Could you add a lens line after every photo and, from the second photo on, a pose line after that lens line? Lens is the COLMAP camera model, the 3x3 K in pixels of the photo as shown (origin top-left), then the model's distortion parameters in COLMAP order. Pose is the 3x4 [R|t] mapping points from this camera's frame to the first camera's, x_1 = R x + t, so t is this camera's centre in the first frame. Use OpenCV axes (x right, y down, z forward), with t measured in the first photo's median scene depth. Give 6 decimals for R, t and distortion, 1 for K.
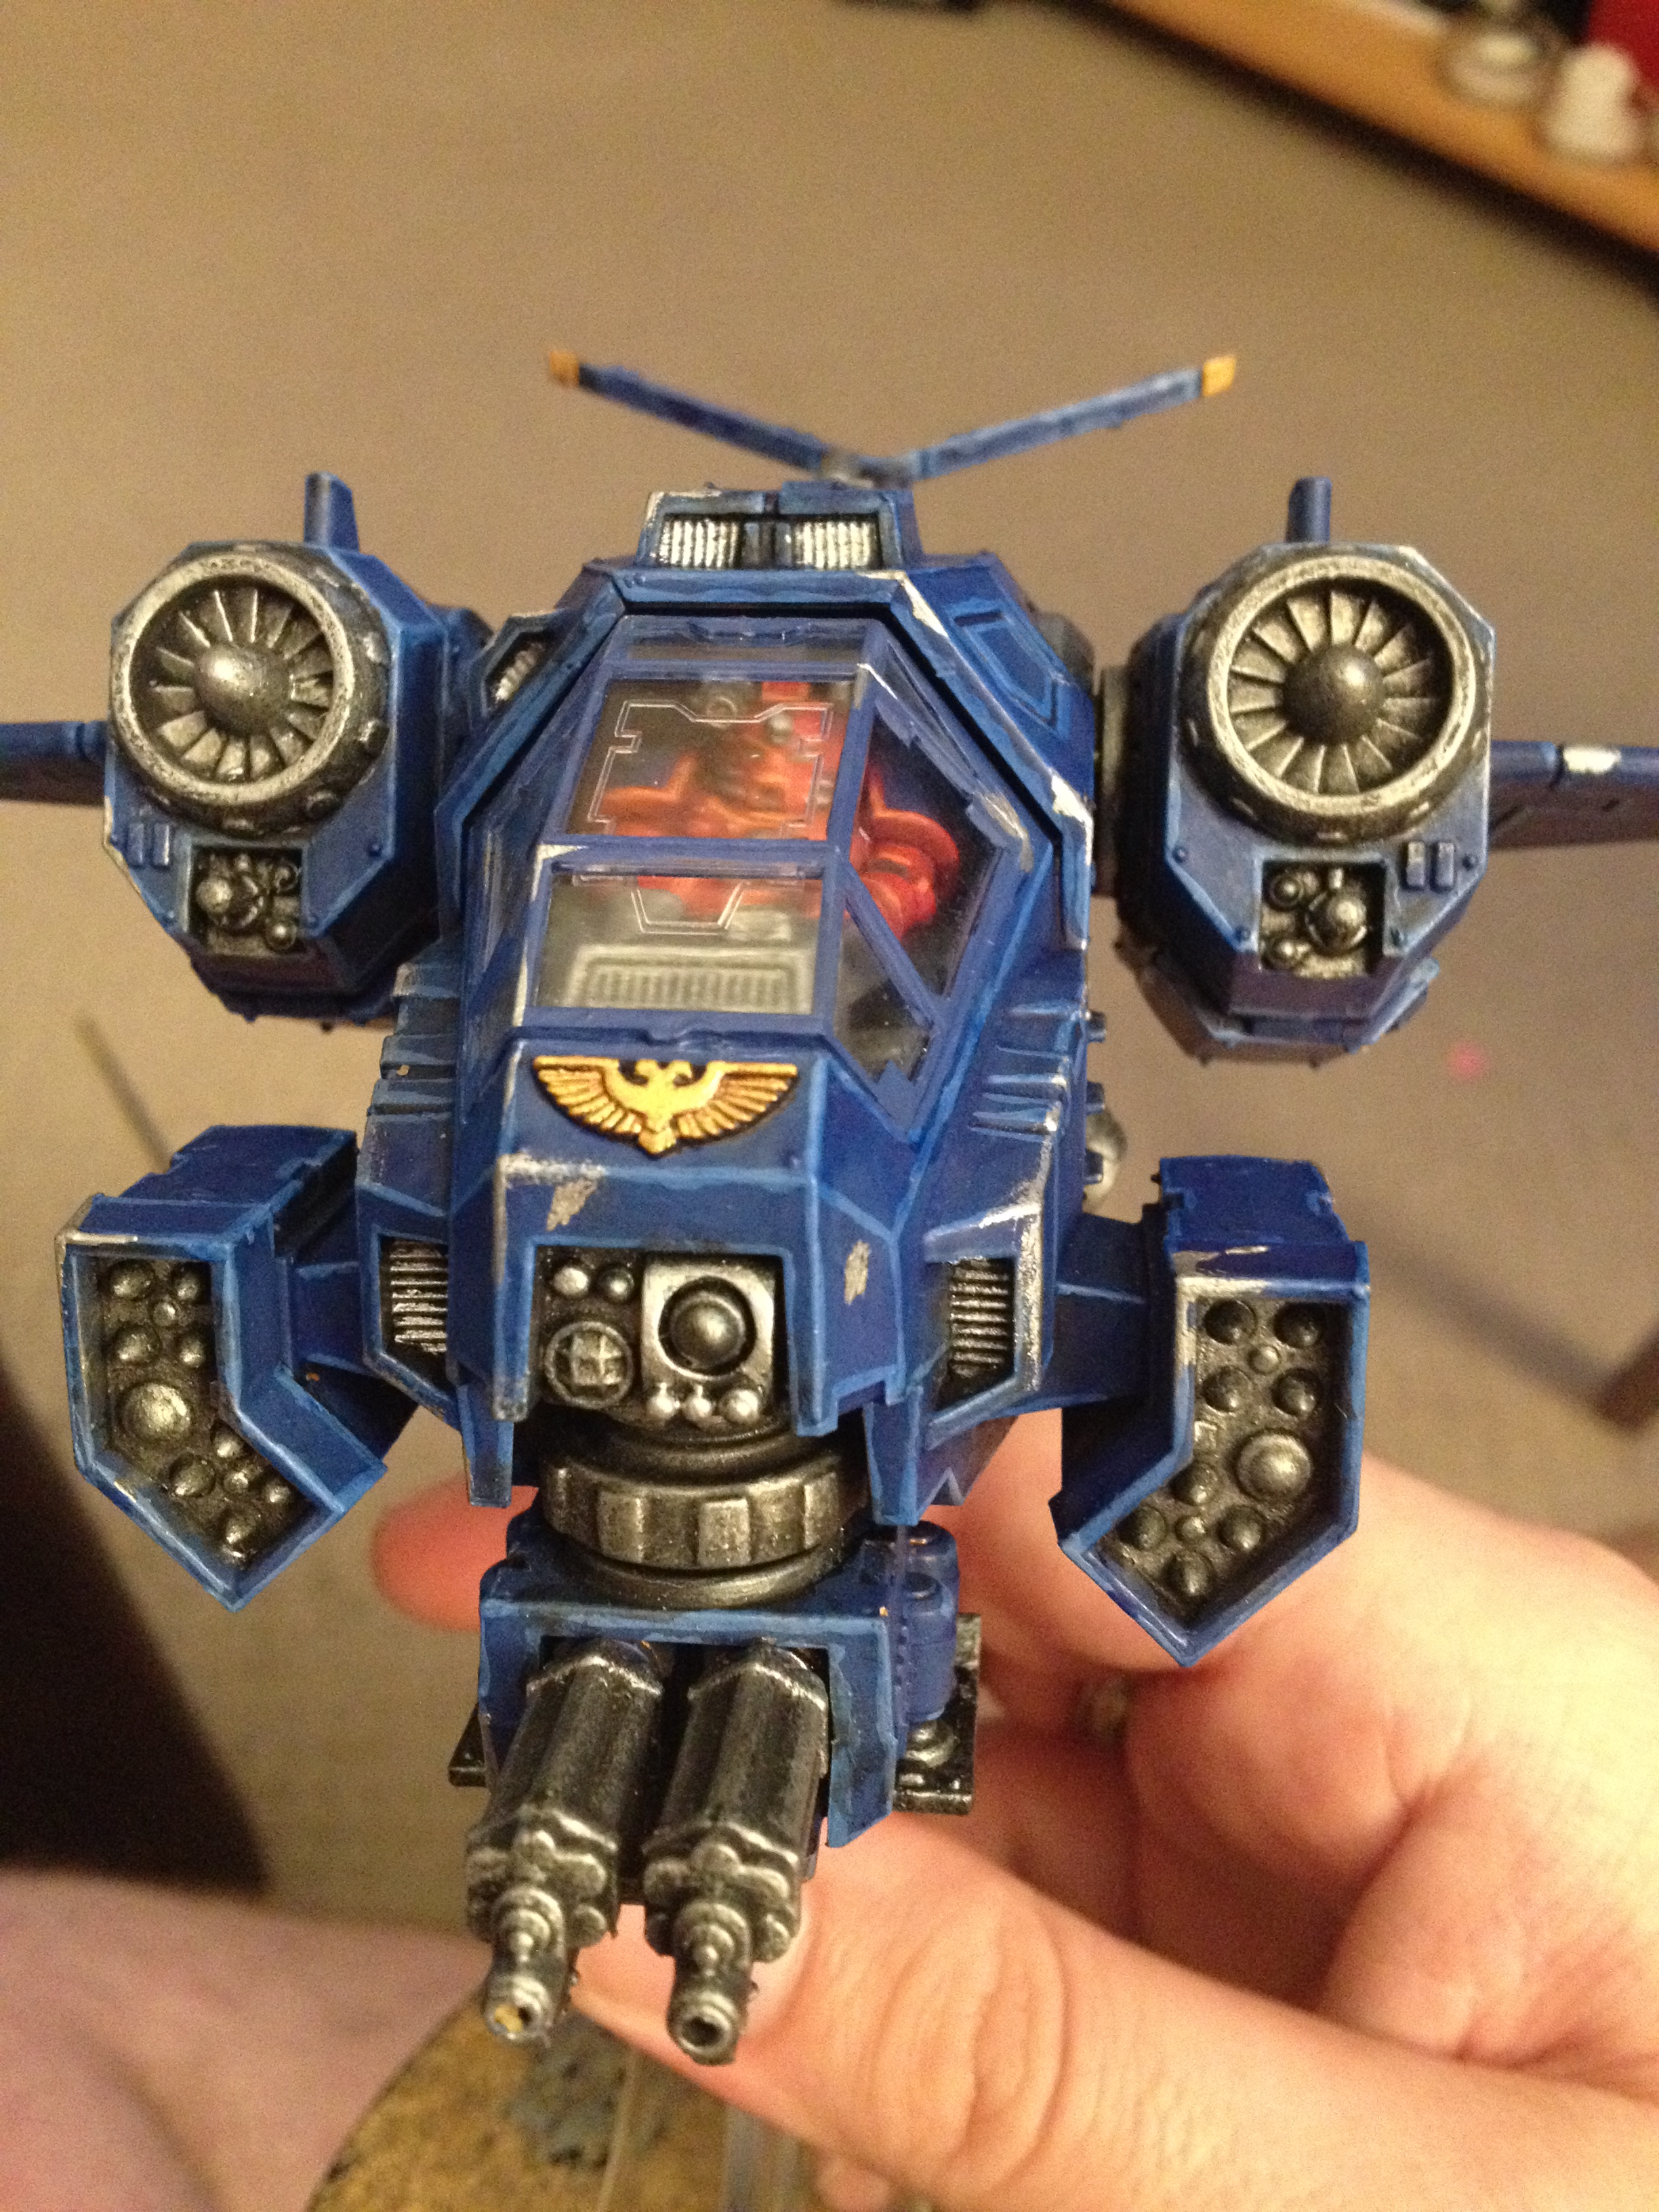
lens RADIAL K [[2198.5, 0, 829.5], [0, 2198.5, 1106.0], [0, 0, 1]] dist [0.216596, -0.716686]
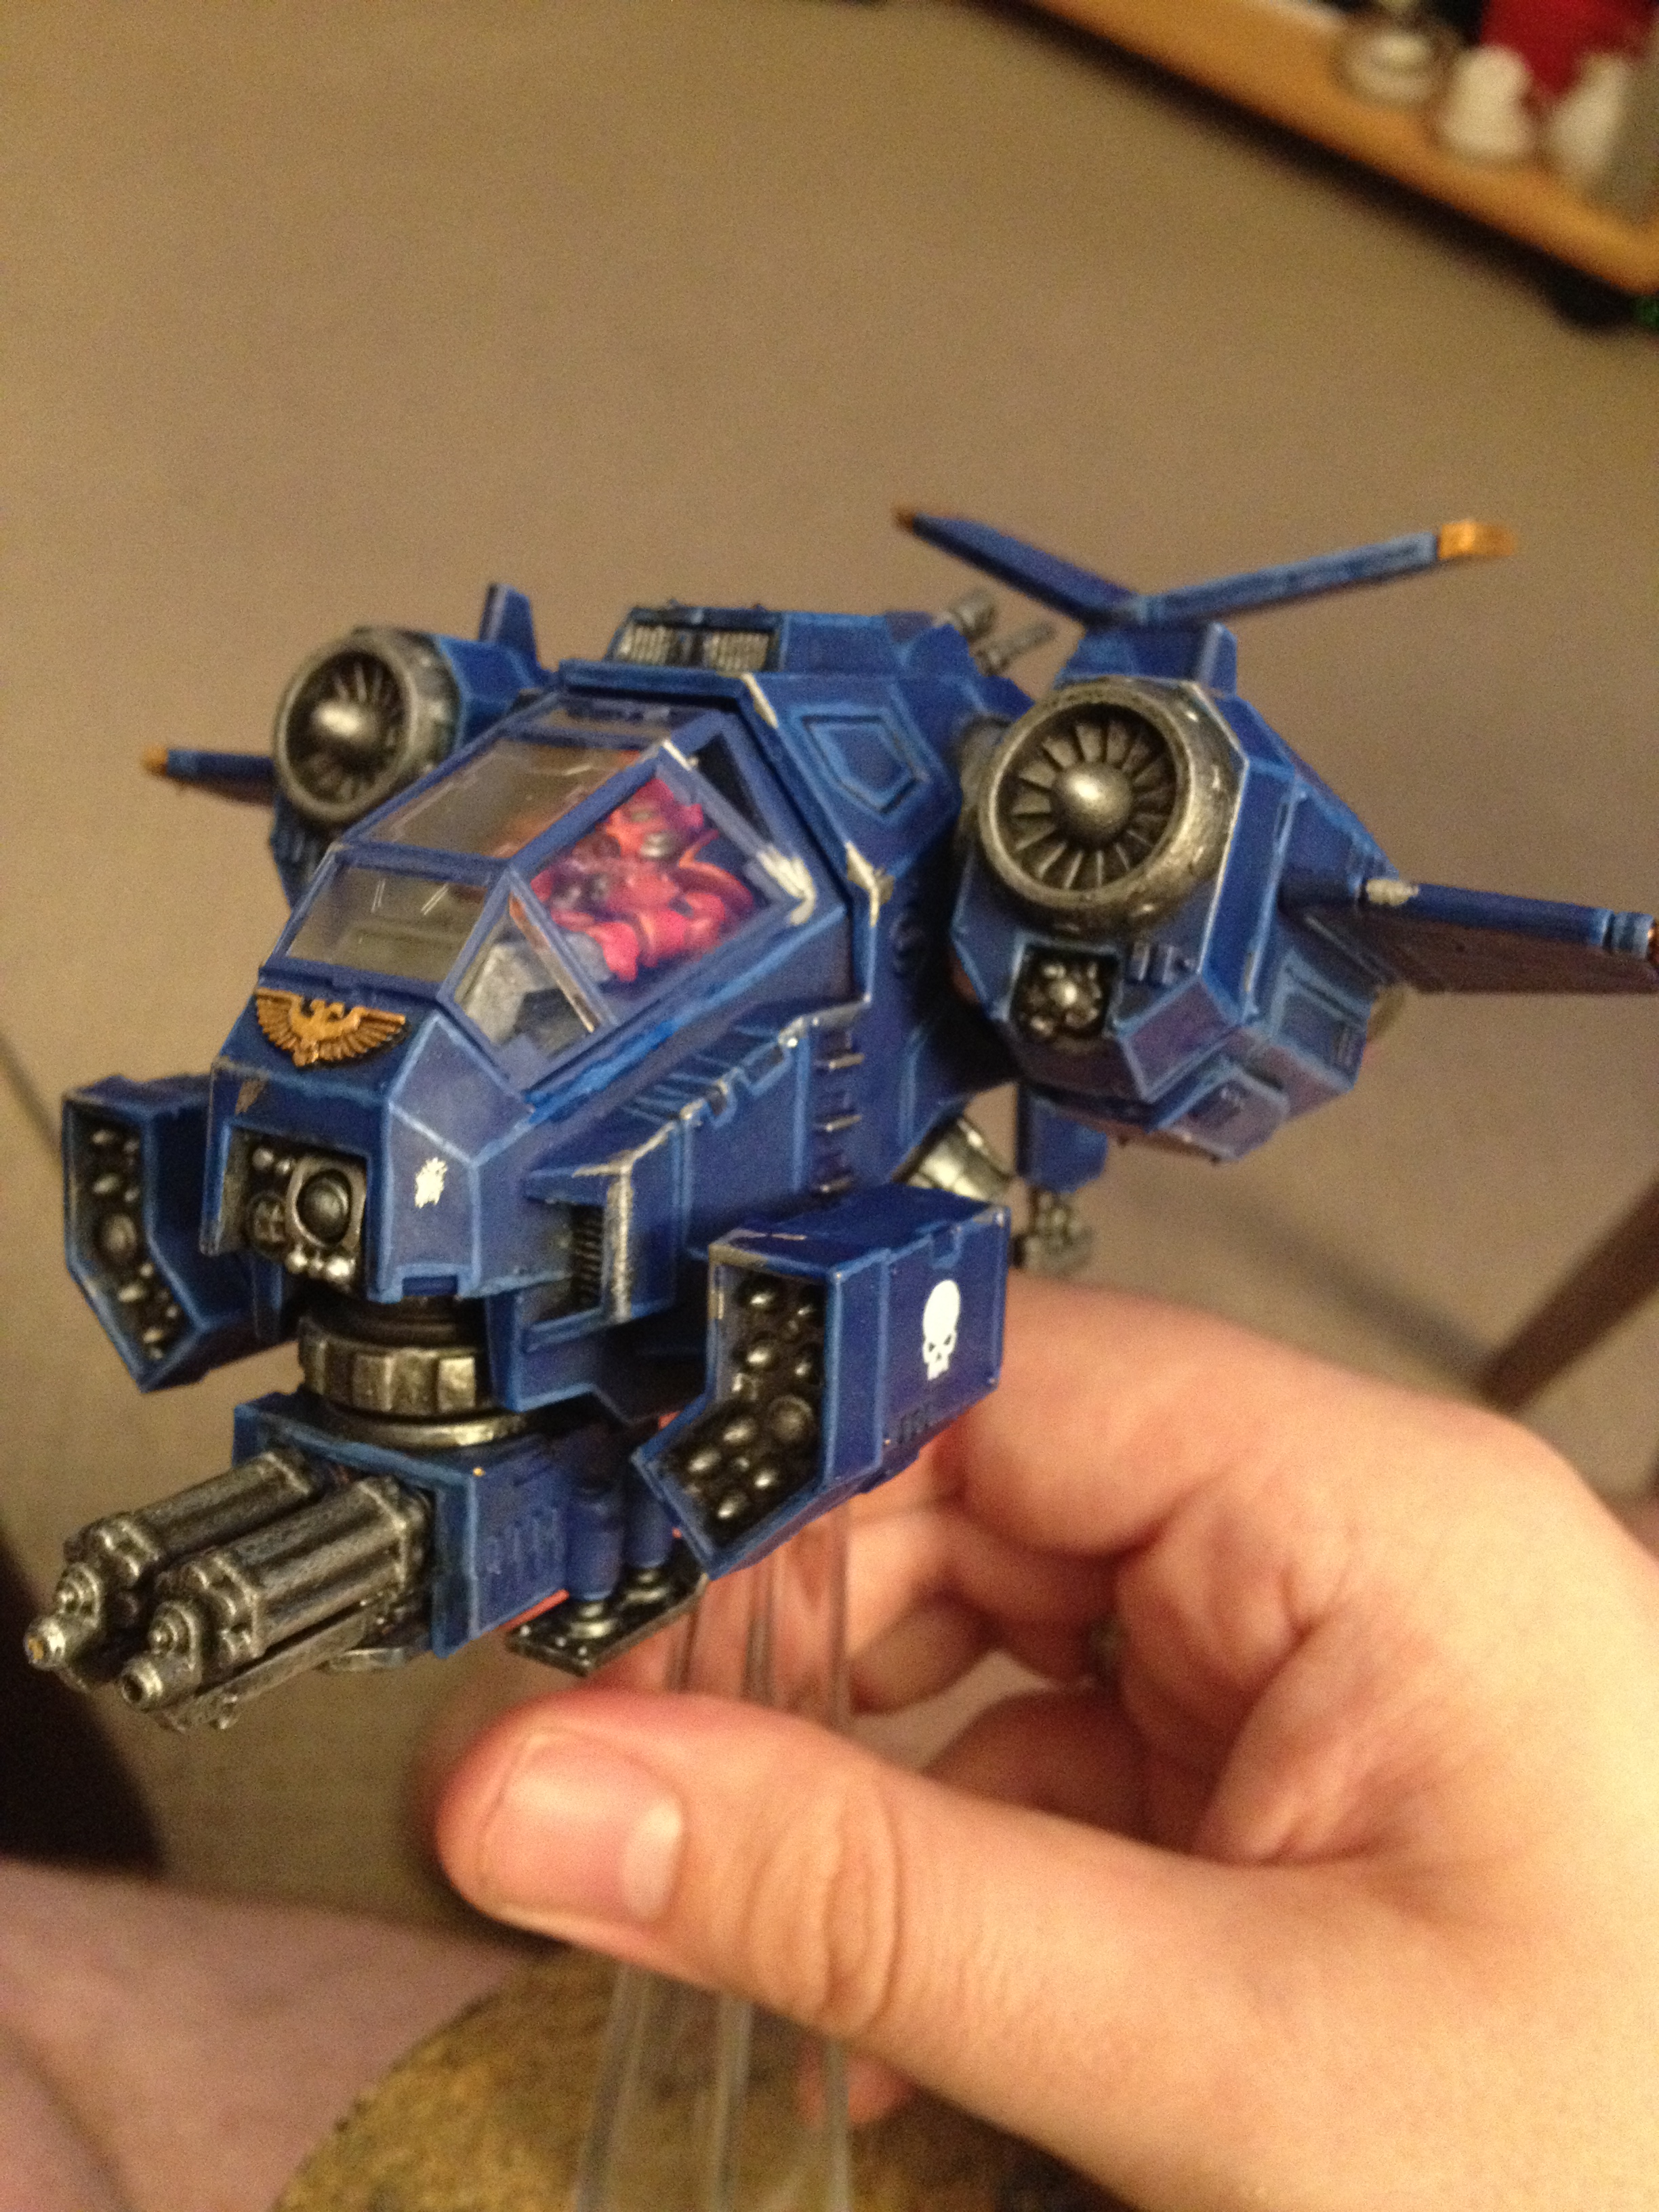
lens RADIAL K [[2198.5, 0, 829.5], [0, 2198.5, 1106.0], [0, 0, 1]] dist [0.216596, -0.716686]
pose [[0.893351, 0.140639, -0.426784, 0.708542], [-0.170223, 0.984894, -0.031758, 0.029894], [0.415871, 0.101019, 0.903796, -0.073417]]
